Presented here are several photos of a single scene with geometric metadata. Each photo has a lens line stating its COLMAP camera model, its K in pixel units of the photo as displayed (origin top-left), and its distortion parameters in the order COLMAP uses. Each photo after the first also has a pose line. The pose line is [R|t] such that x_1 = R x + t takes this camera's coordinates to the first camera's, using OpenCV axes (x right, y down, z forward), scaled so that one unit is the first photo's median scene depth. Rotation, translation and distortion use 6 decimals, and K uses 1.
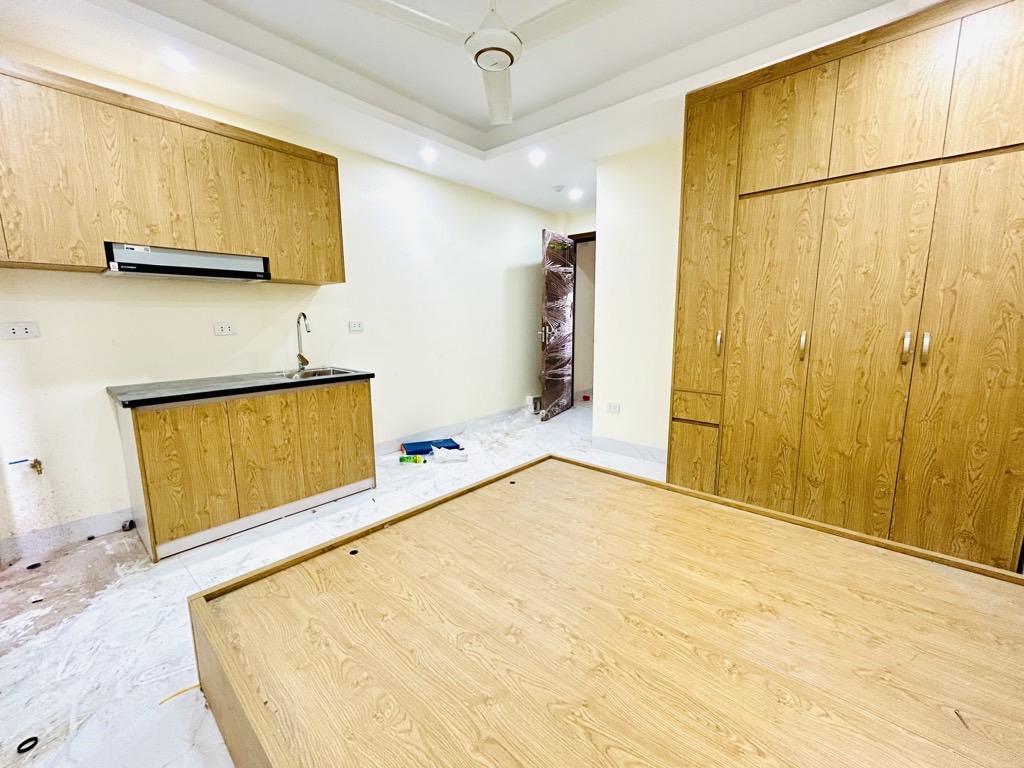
lens RADIAL K [[412.9, 0, 510.0], [0, 412.9, 381.7], [0, 0, 1]] dist [-0.003003, 0.000057]
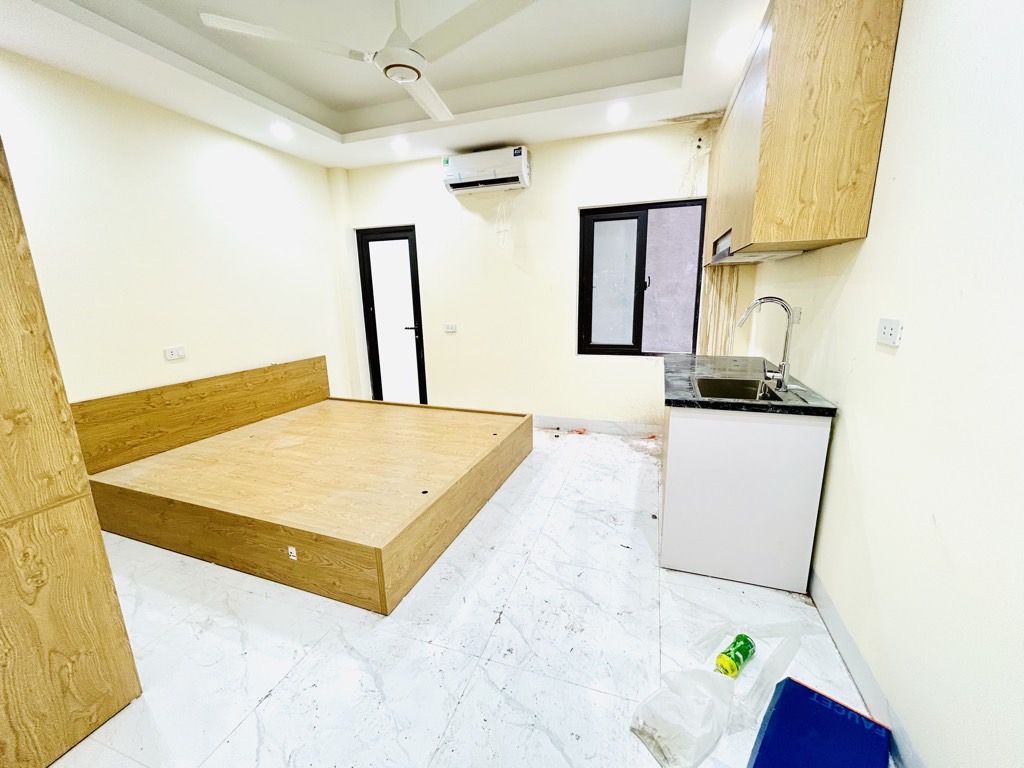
lens RADIAL K [[412.9, 0, 514.7], [0, 412.9, 380.3], [0, 0, 1]] dist [-0.003003, 0.000057]
pose [[-0.924042, 0.104405, -0.367758, 0.177483], [-0.032030, 0.937459, 0.346619, -0.420410], [0.380947, 0.332070, -0.862907, 2.372412]]
